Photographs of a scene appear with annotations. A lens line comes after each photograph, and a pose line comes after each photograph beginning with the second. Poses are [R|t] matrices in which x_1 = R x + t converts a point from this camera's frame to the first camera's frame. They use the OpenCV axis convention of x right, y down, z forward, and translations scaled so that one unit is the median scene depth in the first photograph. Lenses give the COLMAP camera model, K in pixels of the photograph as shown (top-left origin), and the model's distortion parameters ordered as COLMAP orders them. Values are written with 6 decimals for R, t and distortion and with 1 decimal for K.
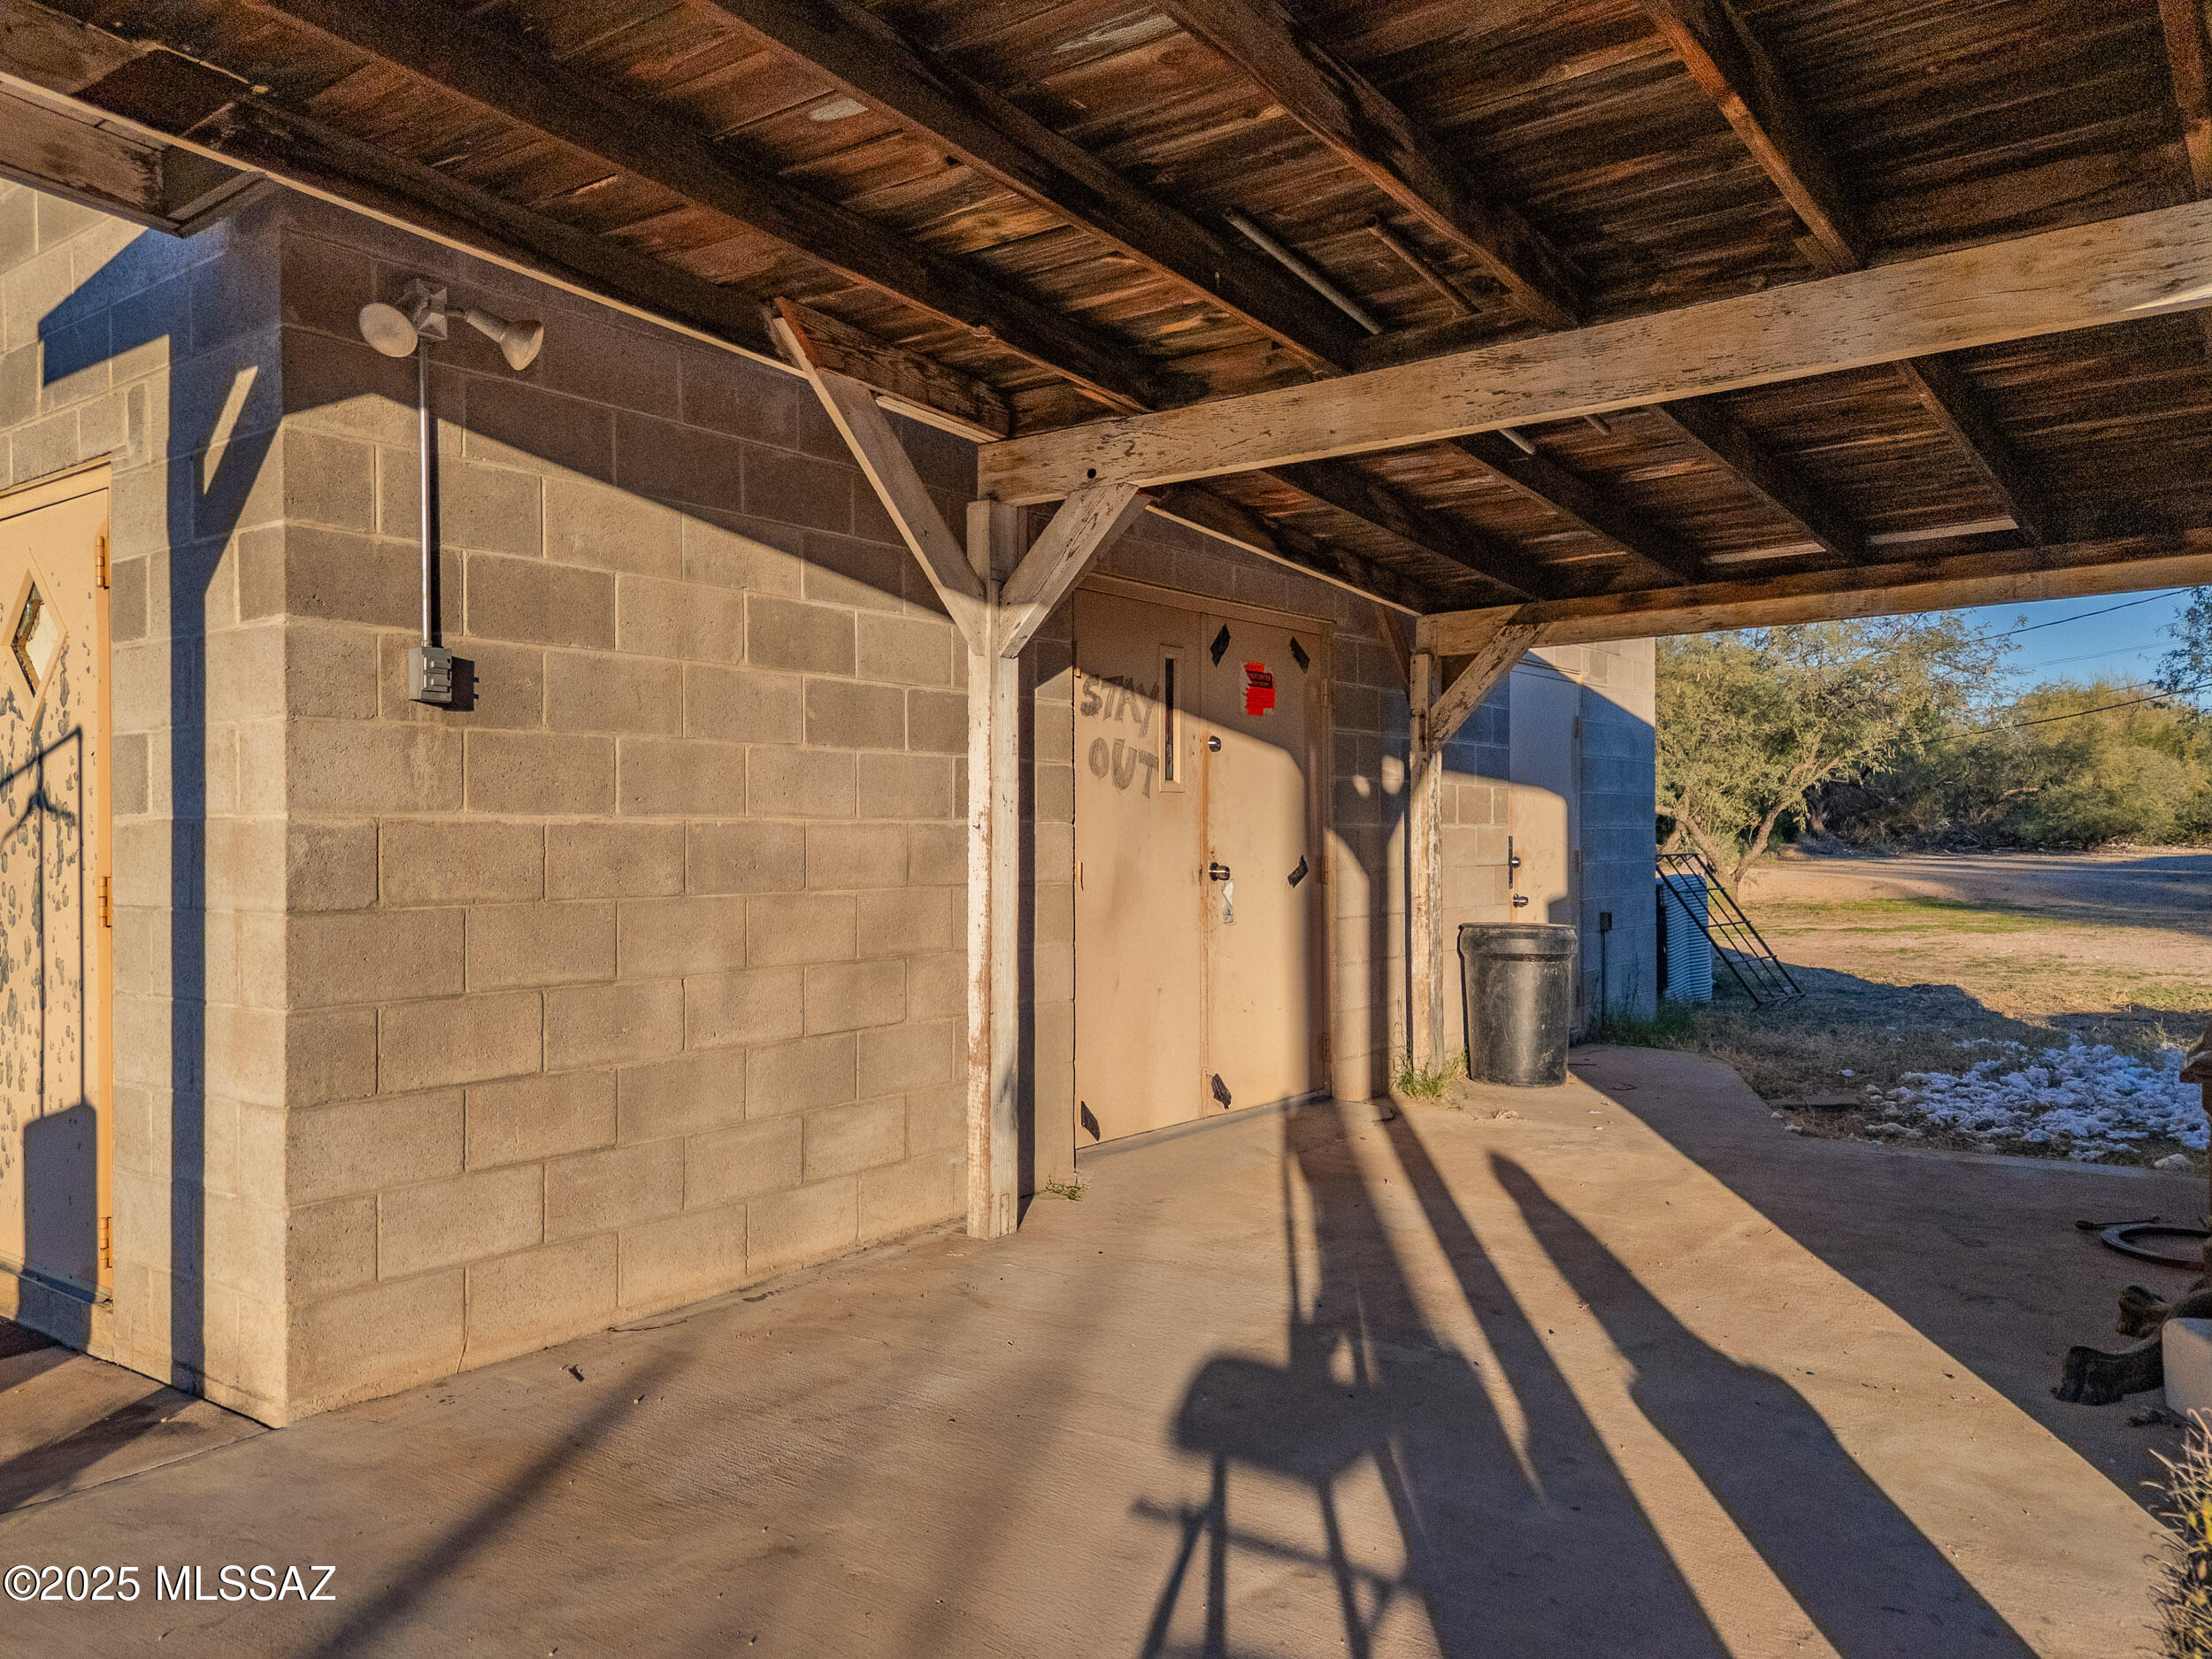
lens RADIAL K [[1627.4, 0, 1103.6], [0, 1627.4, 833.1], [0, 0, 1]] dist [0.067488, -0.046820]
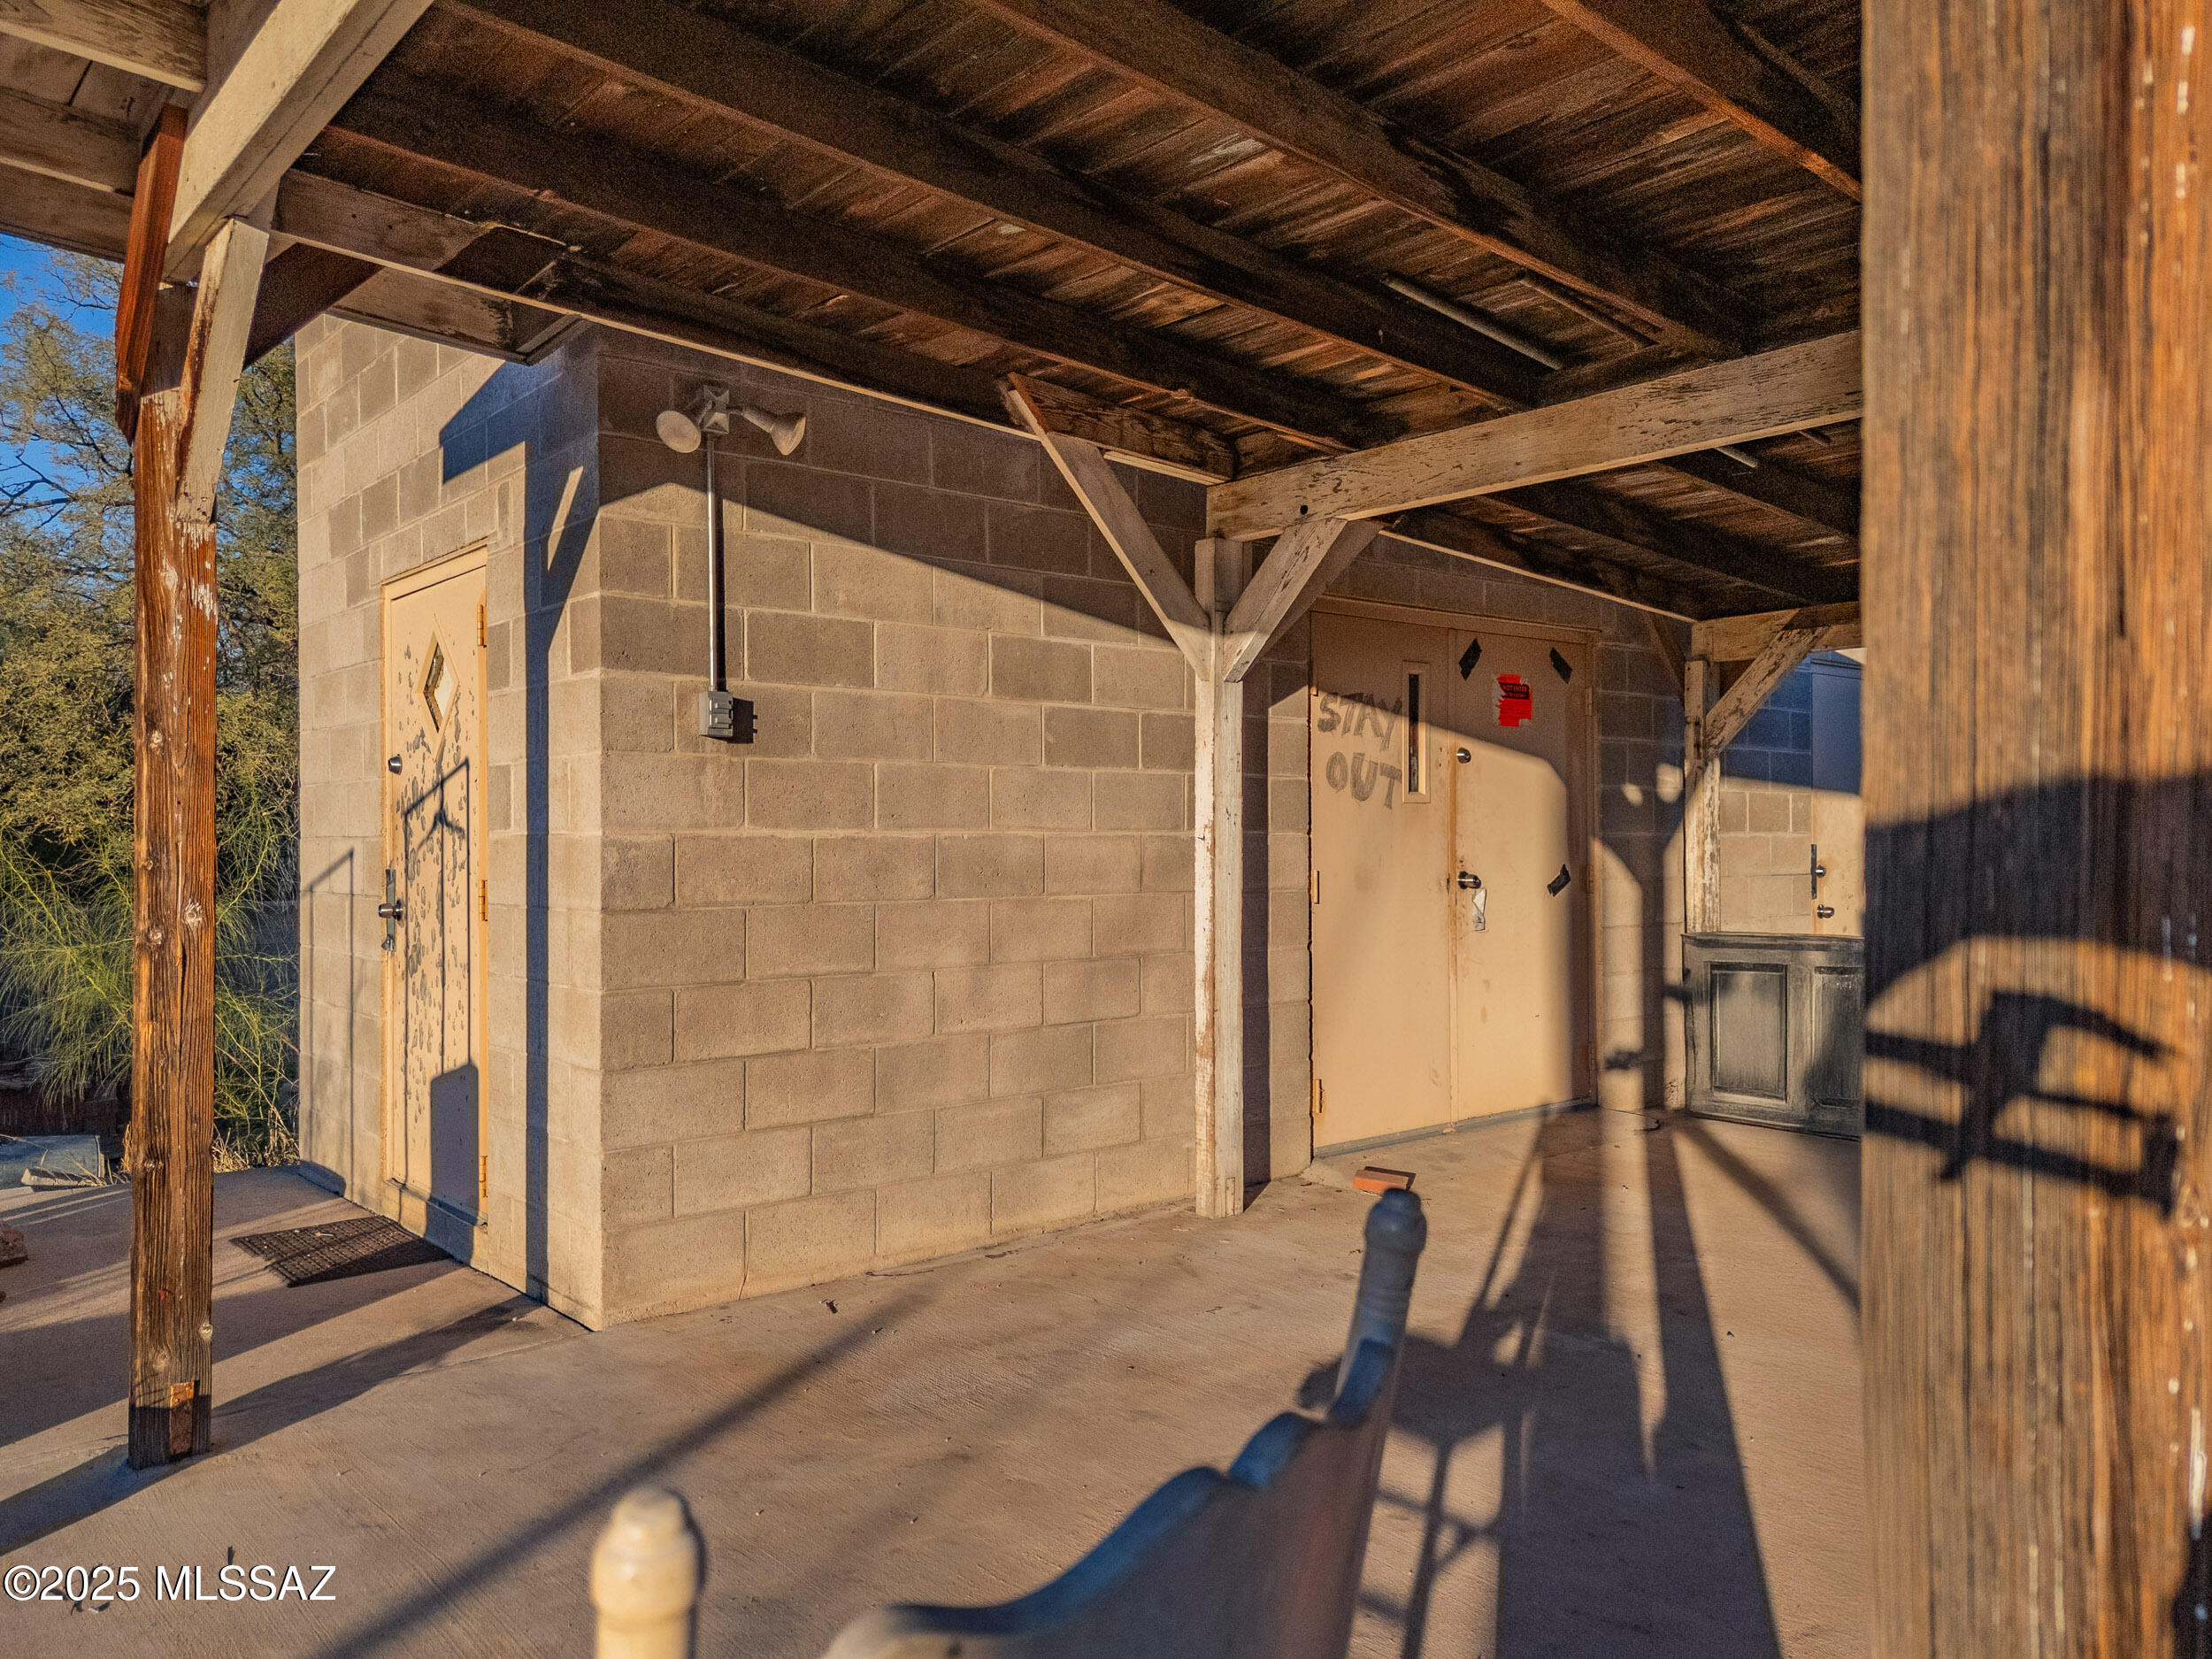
lens RADIAL K [[1627.4, 0, 1106.8], [0, 1627.4, 833.1], [0, 0, 1]] dist [0.067488, -0.046820]
pose [[0.974711, -0.000381, -0.223470, 0.123626], [0.000026, 0.999999, -0.001592, -0.006840], [0.223471, 0.001546, 0.974709, -0.089149]]
